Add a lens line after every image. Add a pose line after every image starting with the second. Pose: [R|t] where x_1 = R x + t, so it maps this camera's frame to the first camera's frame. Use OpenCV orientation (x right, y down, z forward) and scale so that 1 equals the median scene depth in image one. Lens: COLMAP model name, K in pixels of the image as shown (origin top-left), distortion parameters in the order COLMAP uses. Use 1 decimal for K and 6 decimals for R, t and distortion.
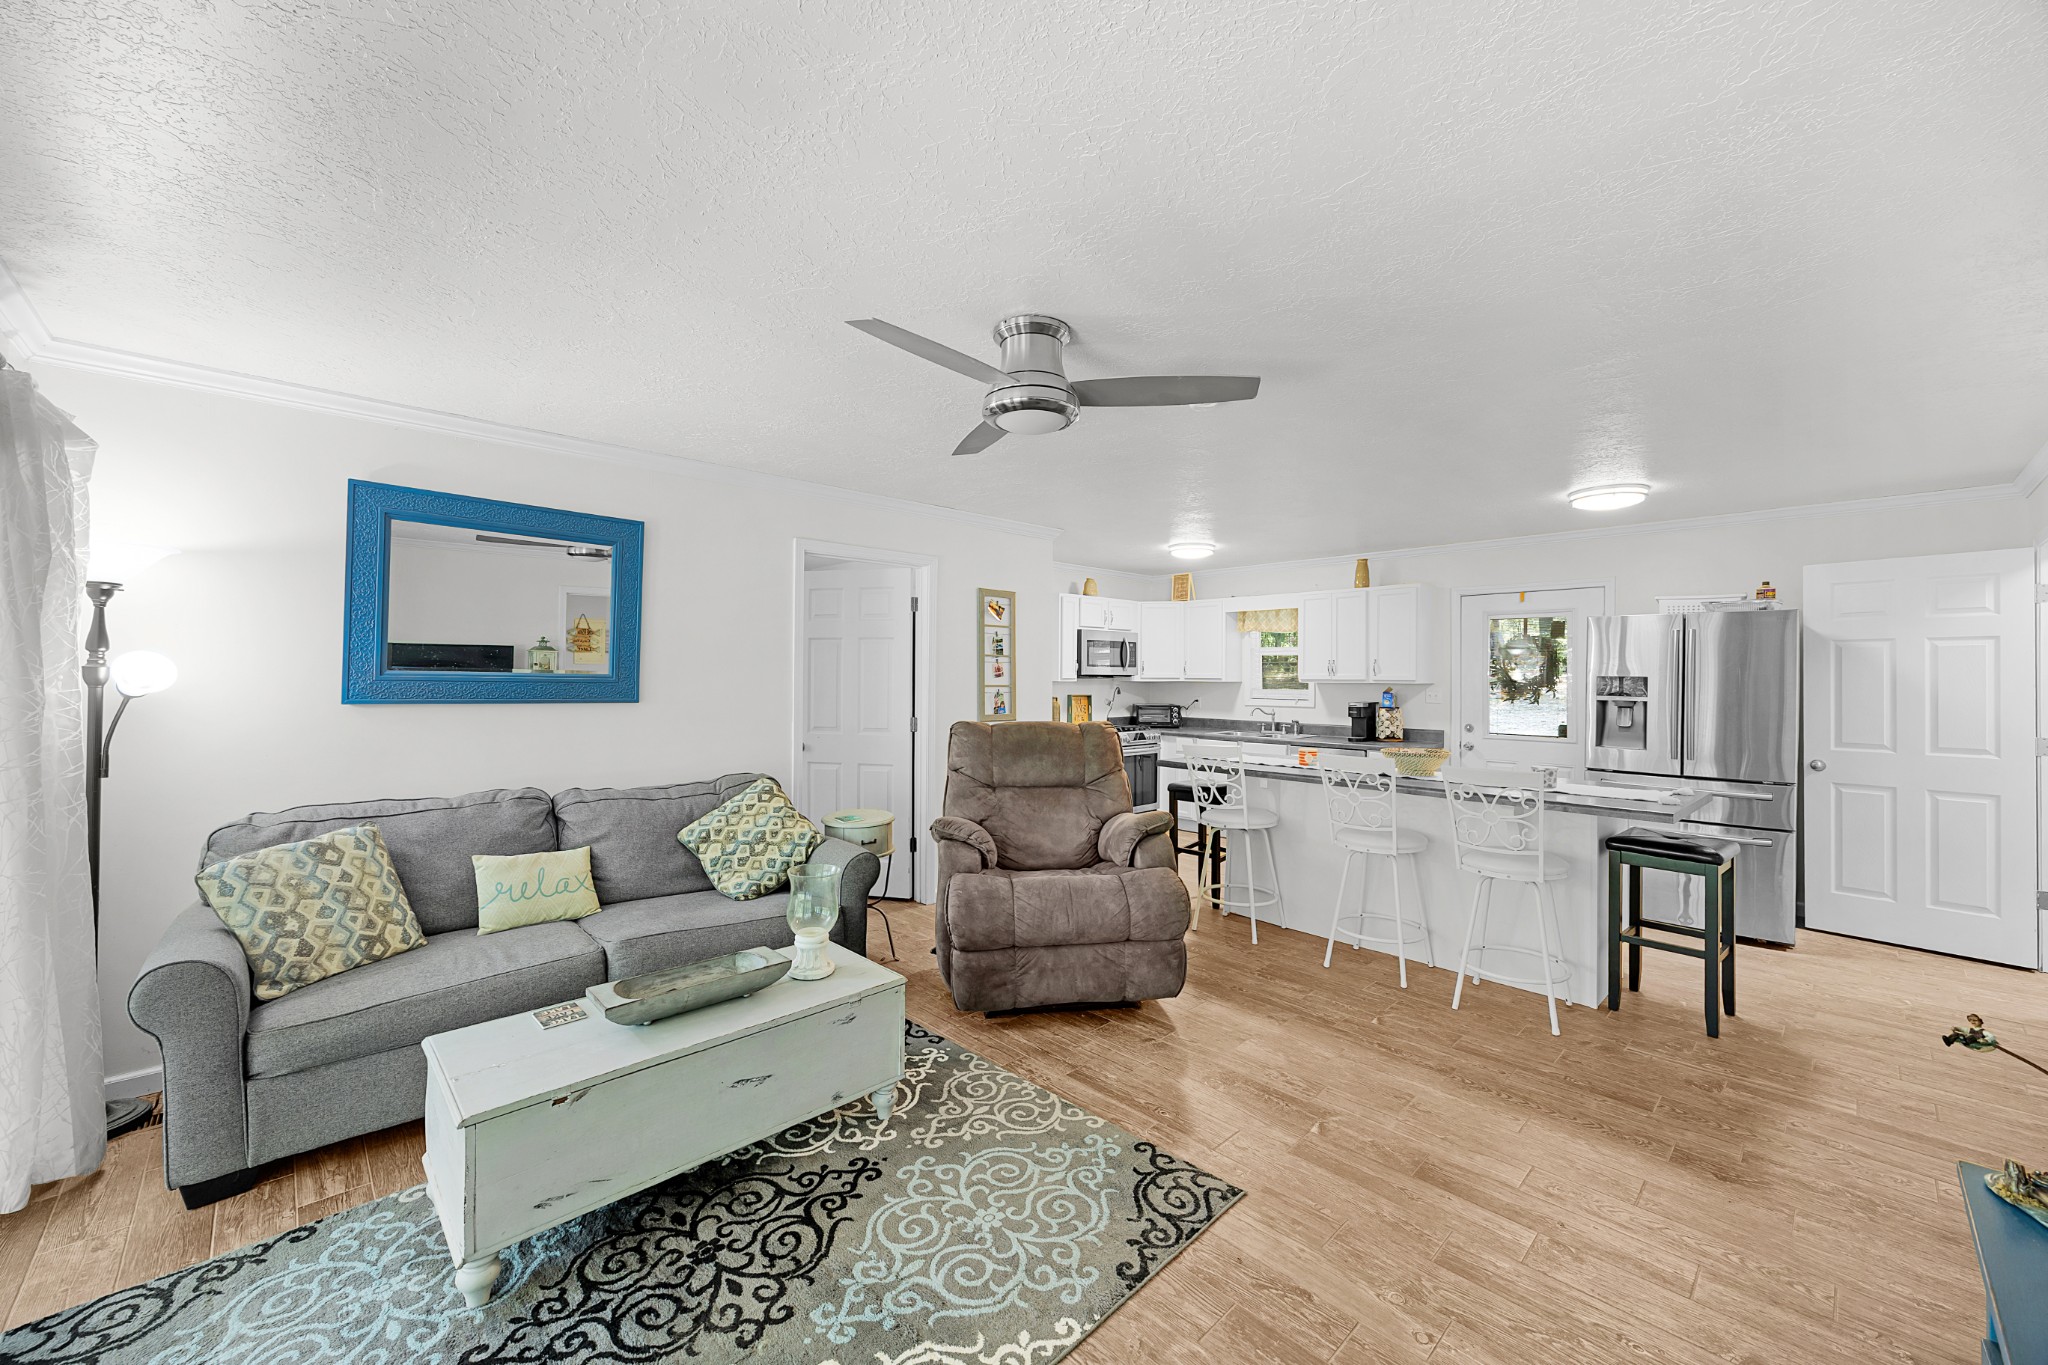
lens RADIAL K [[792.8, 0, 1034.8], [0, 792.8, 668.3], [0, 0, 1]] dist [-0.000715, -0.000029]
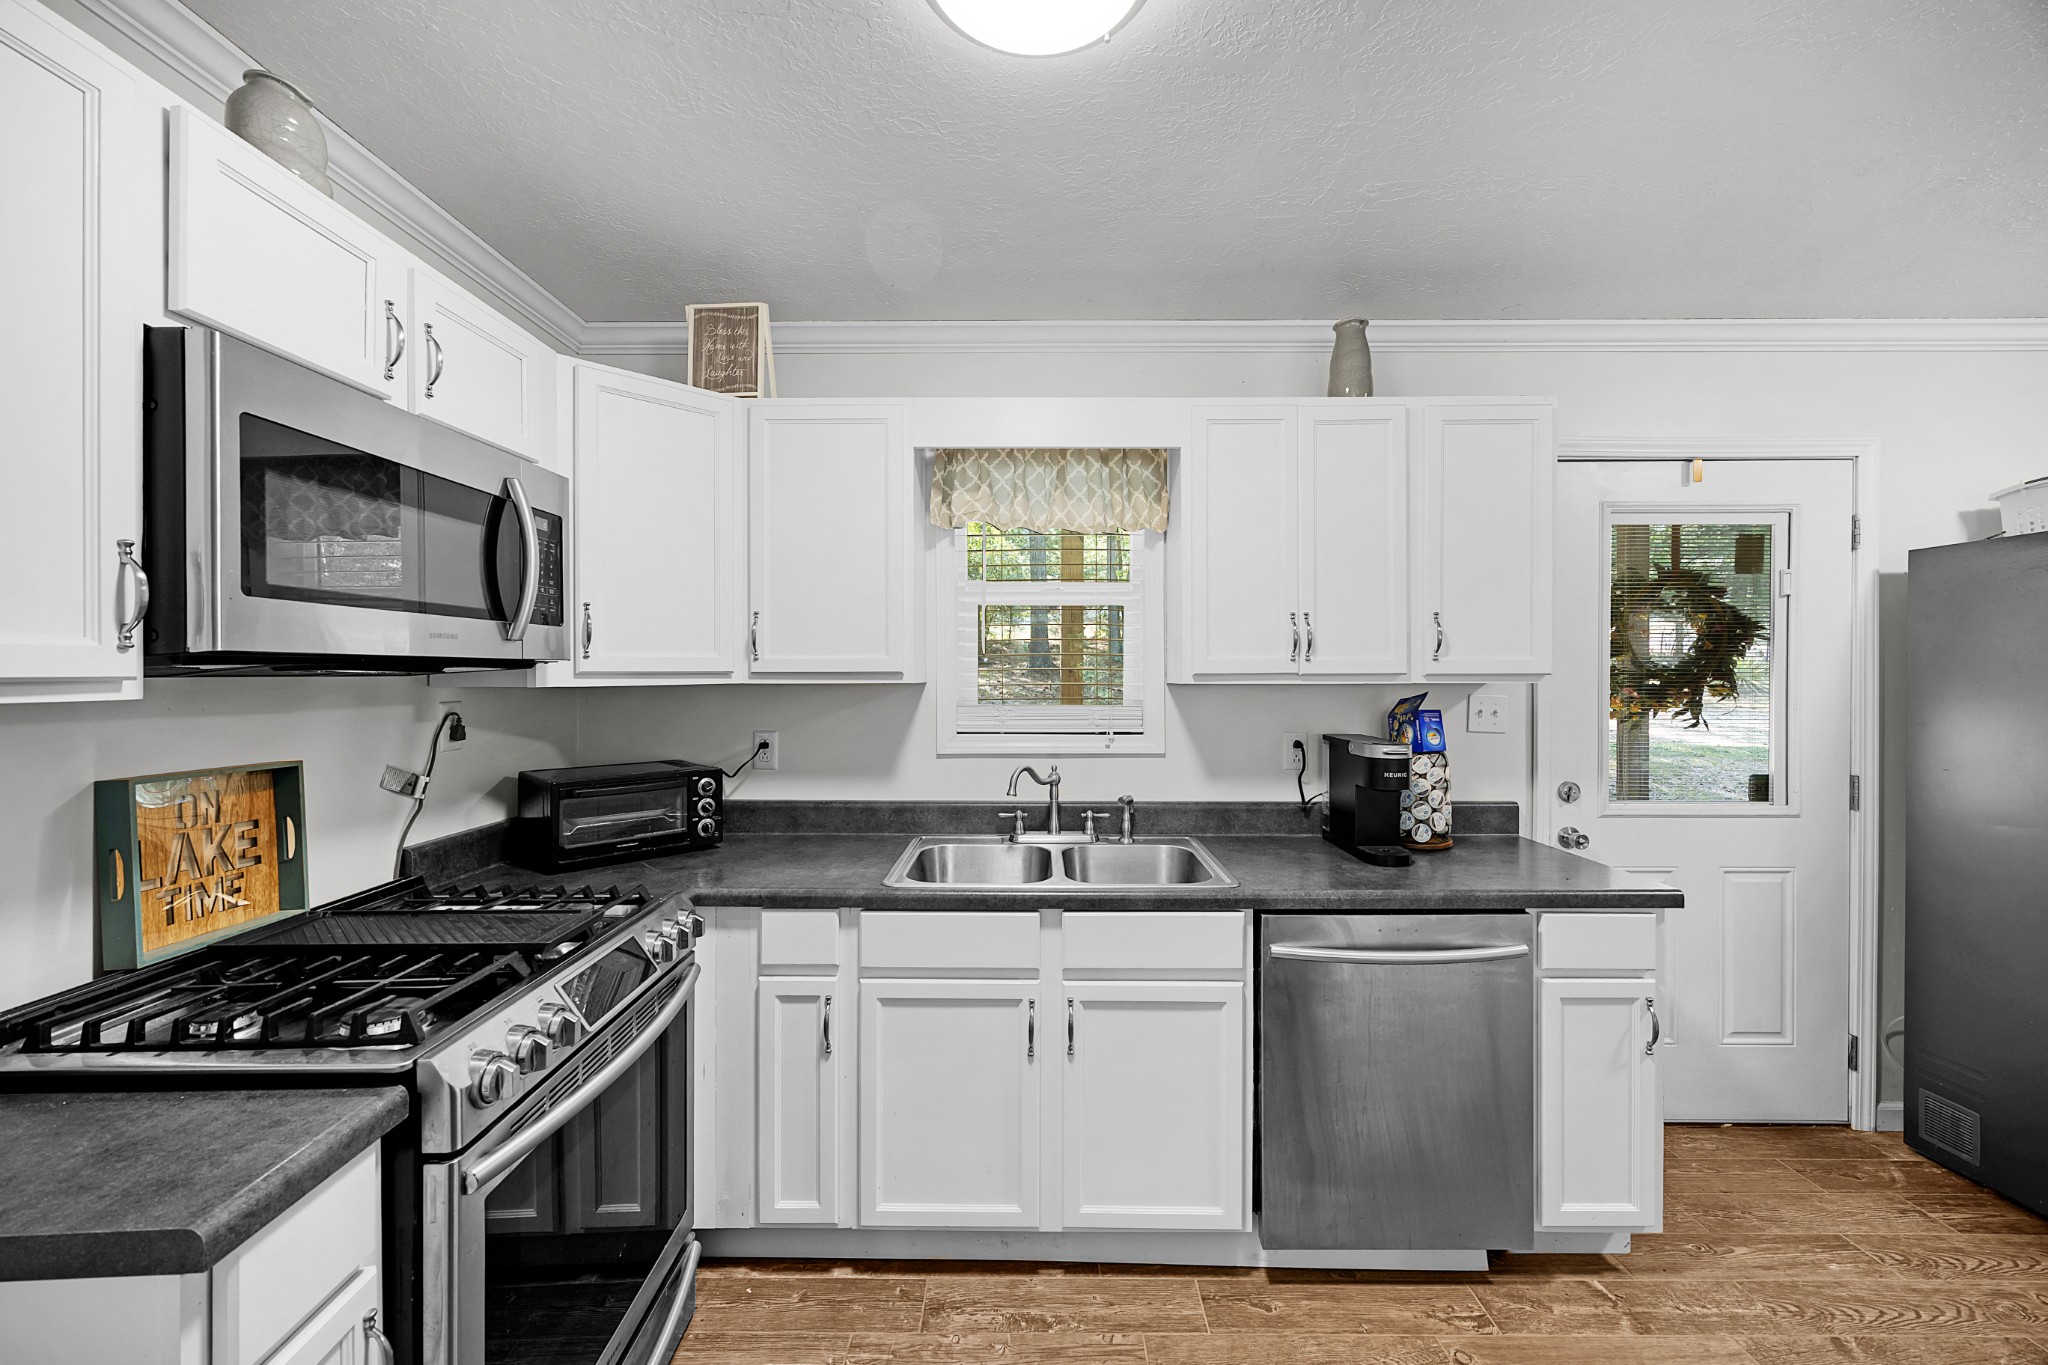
lens RADIAL K [[792.8, 0, 1021.3], [0, 792.8, 674.9], [0, 0, 1]] dist [-0.000715, -0.000029]
pose [[0.704432, -0.009485, 0.709708, 0.060098], [-0.001724, 0.999885, 0.015074, 0.009416], [-0.709770, -0.011842, 0.704334, 0.757946]]
